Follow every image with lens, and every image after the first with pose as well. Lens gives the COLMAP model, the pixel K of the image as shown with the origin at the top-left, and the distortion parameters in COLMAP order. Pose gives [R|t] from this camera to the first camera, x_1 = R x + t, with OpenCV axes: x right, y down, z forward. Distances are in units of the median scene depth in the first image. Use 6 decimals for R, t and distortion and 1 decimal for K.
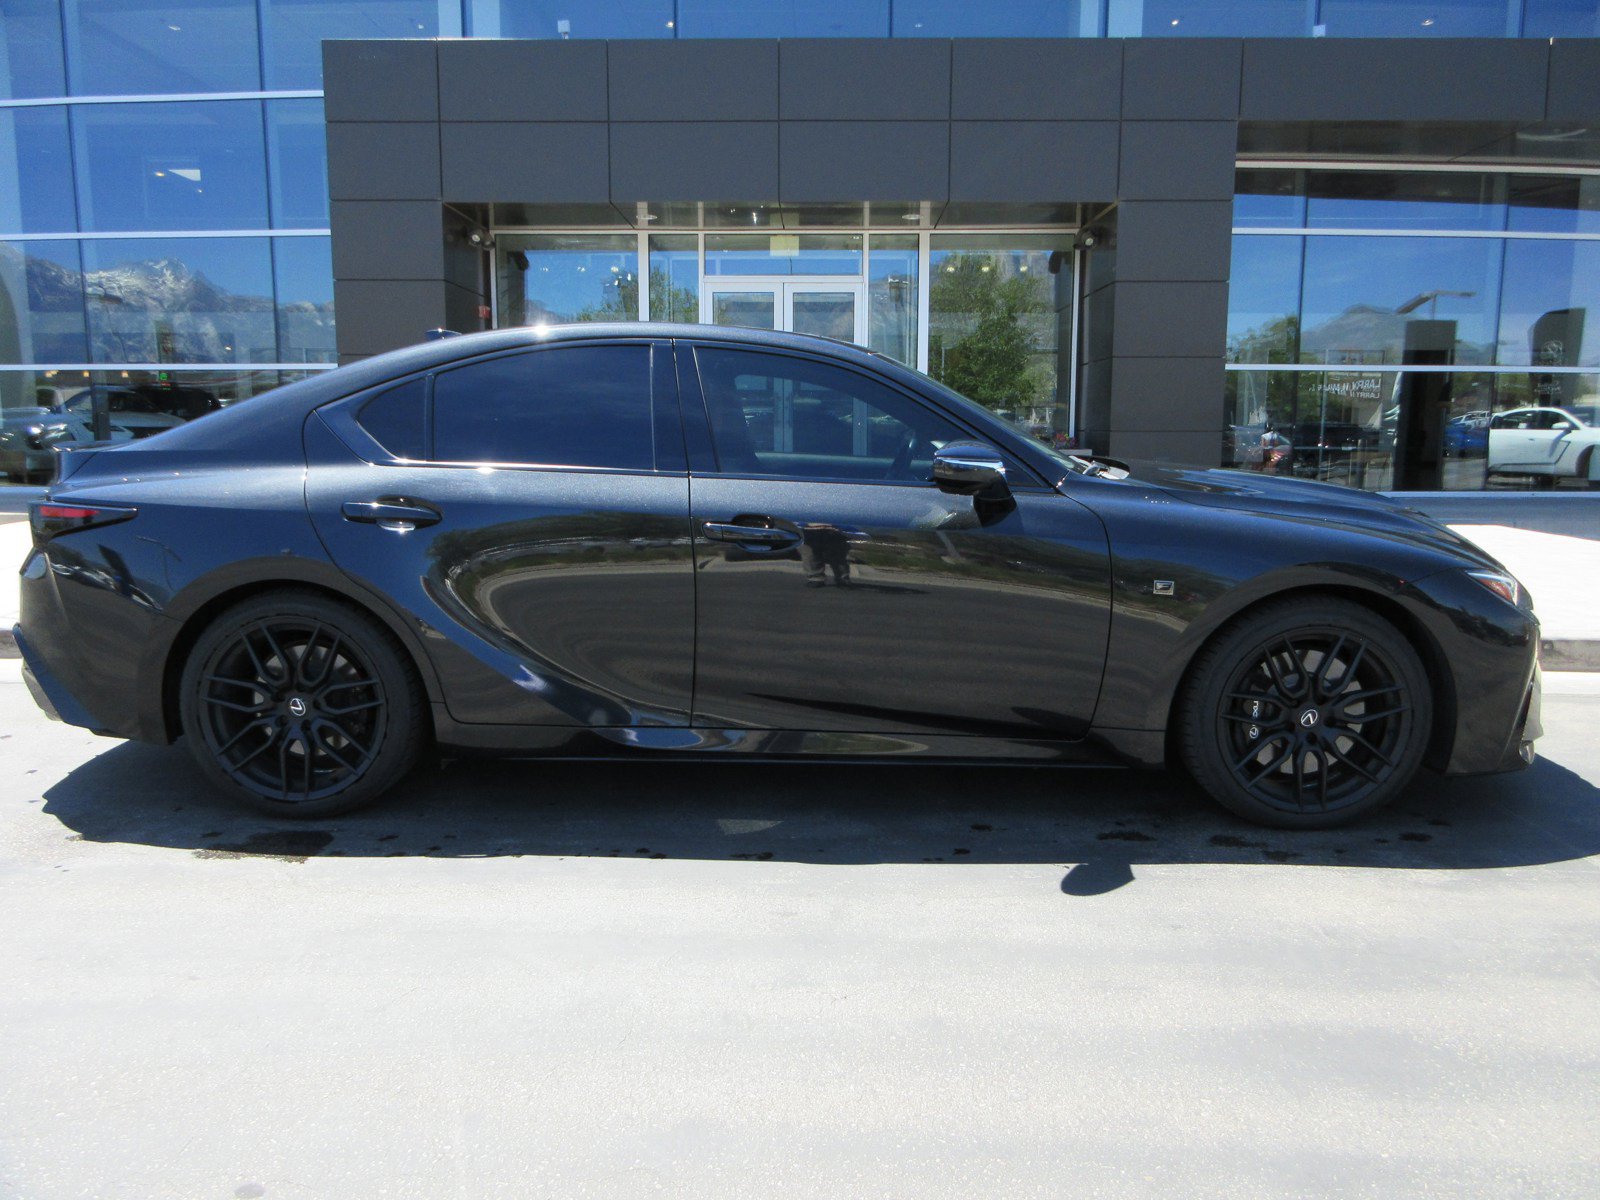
lens RADIAL K [[1185.4, 0, 800.0], [0, 1185.4, 600.0], [0, 0, 1]] dist [0.000132, 0.008759]
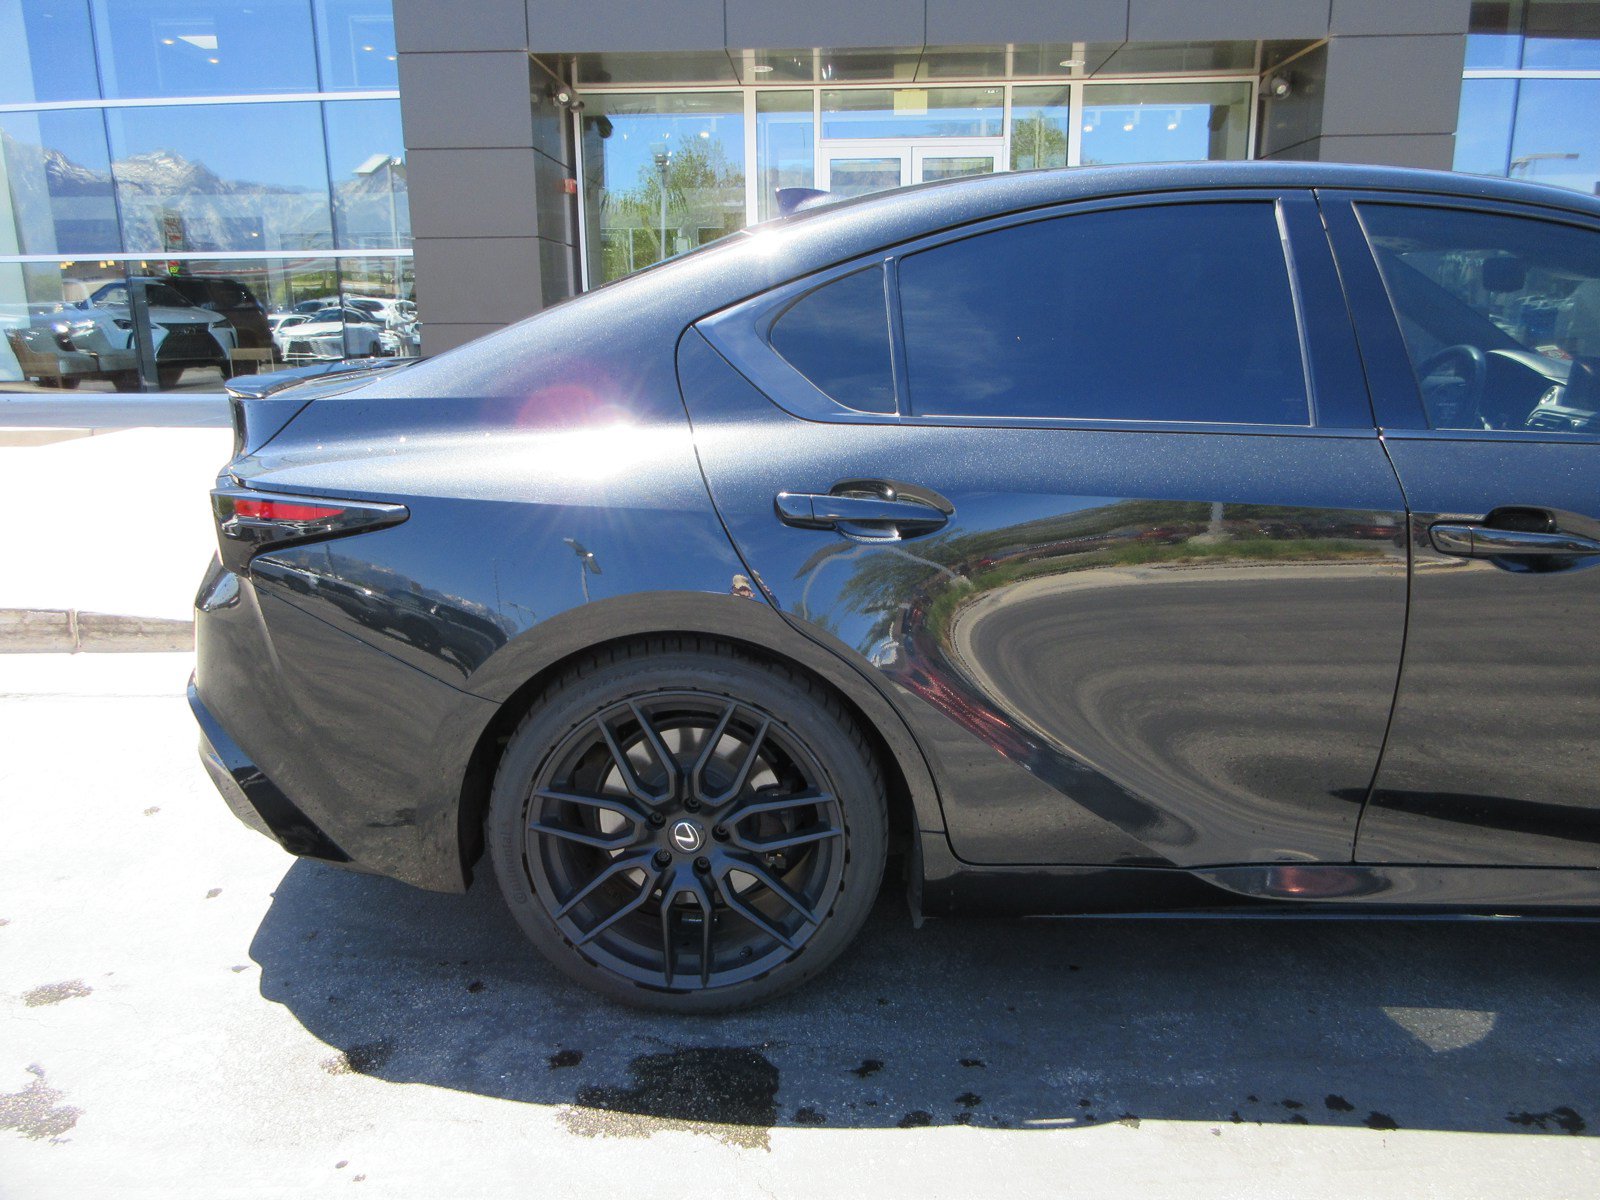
lens RADIAL K [[1185.4, 0, 800.0], [0, 1185.4, 600.0], [0, 0, 1]] dist [0.000132, 0.008759]
pose [[0.999850, -0.010283, -0.013930, -0.088088], [0.011561, 0.995405, 0.095055, -0.020483], [0.012888, -0.095201, 0.995375, 0.103961]]
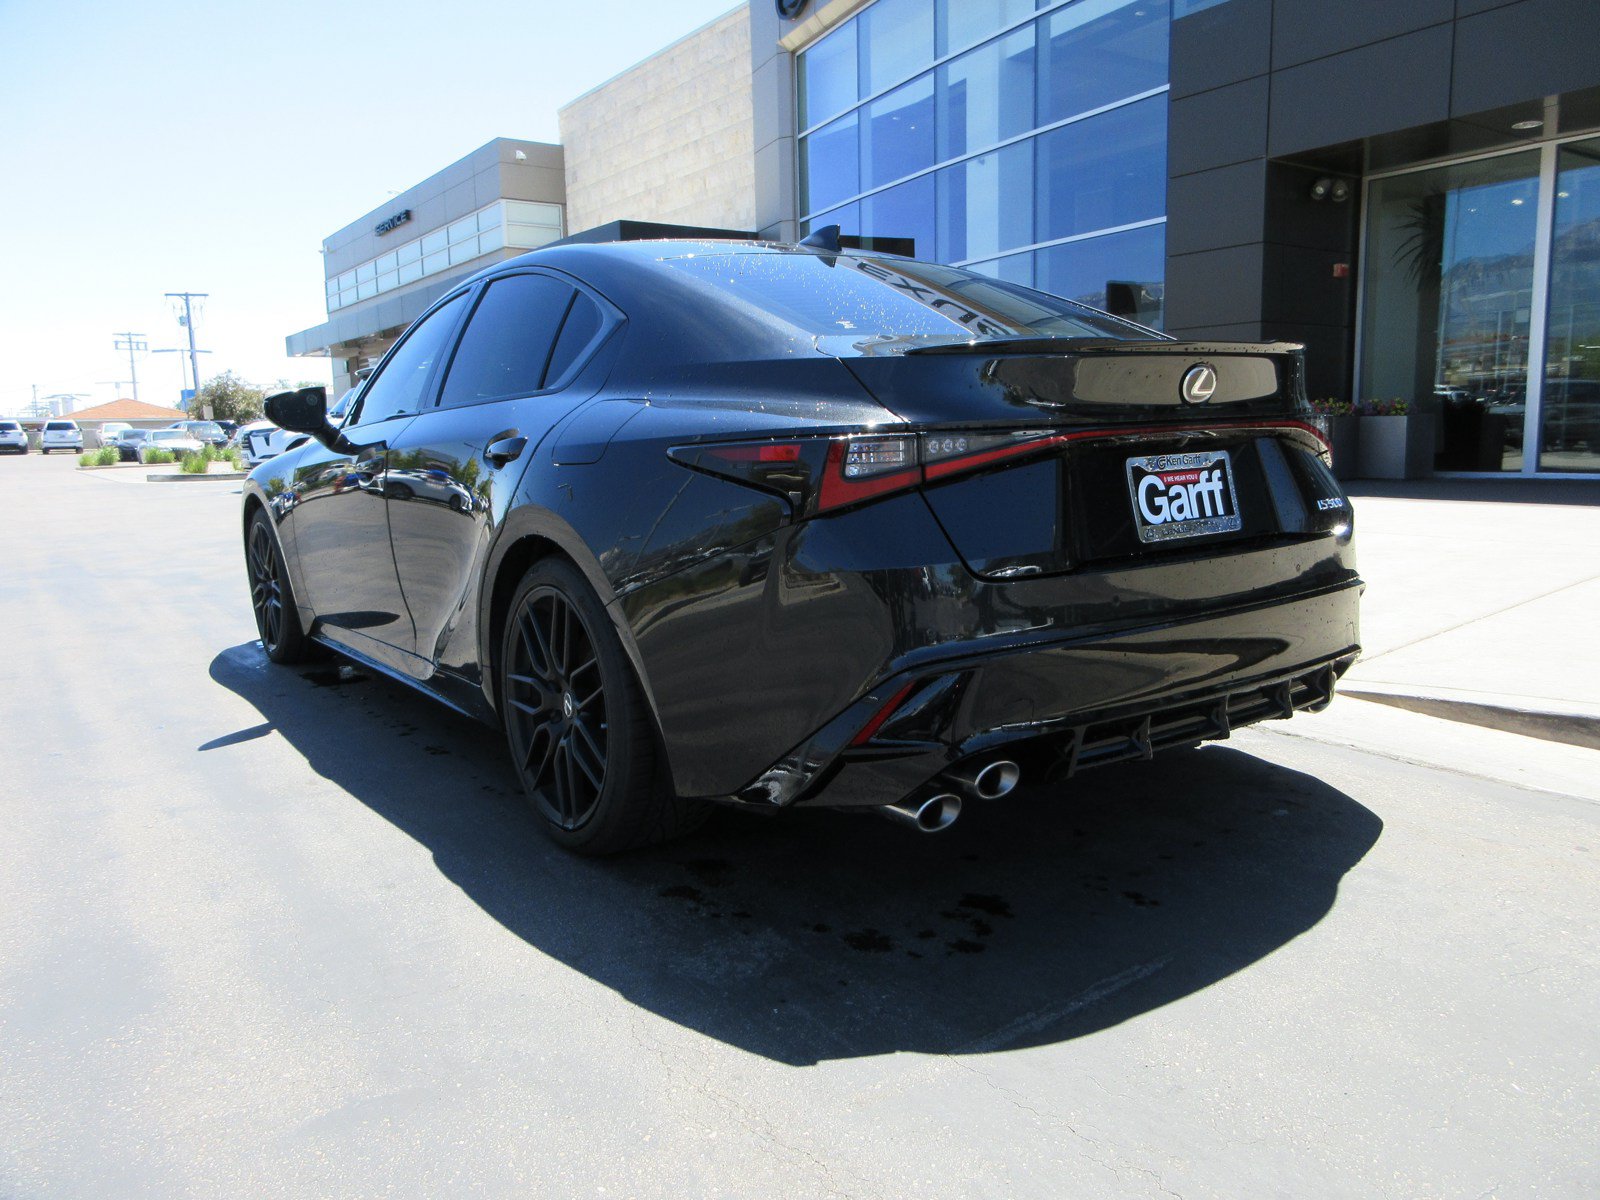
lens RADIAL K [[1185.4, 0, 800.0], [0, 1185.4, 600.0], [0, 0, 1]] dist [0.000132, 0.008759]
pose [[0.594562, 0.099447, -0.797876, 0.233728], [-0.095204, 0.994048, 0.052954, -0.002208], [0.798394, 0.044477, 0.600491, 0.140334]]
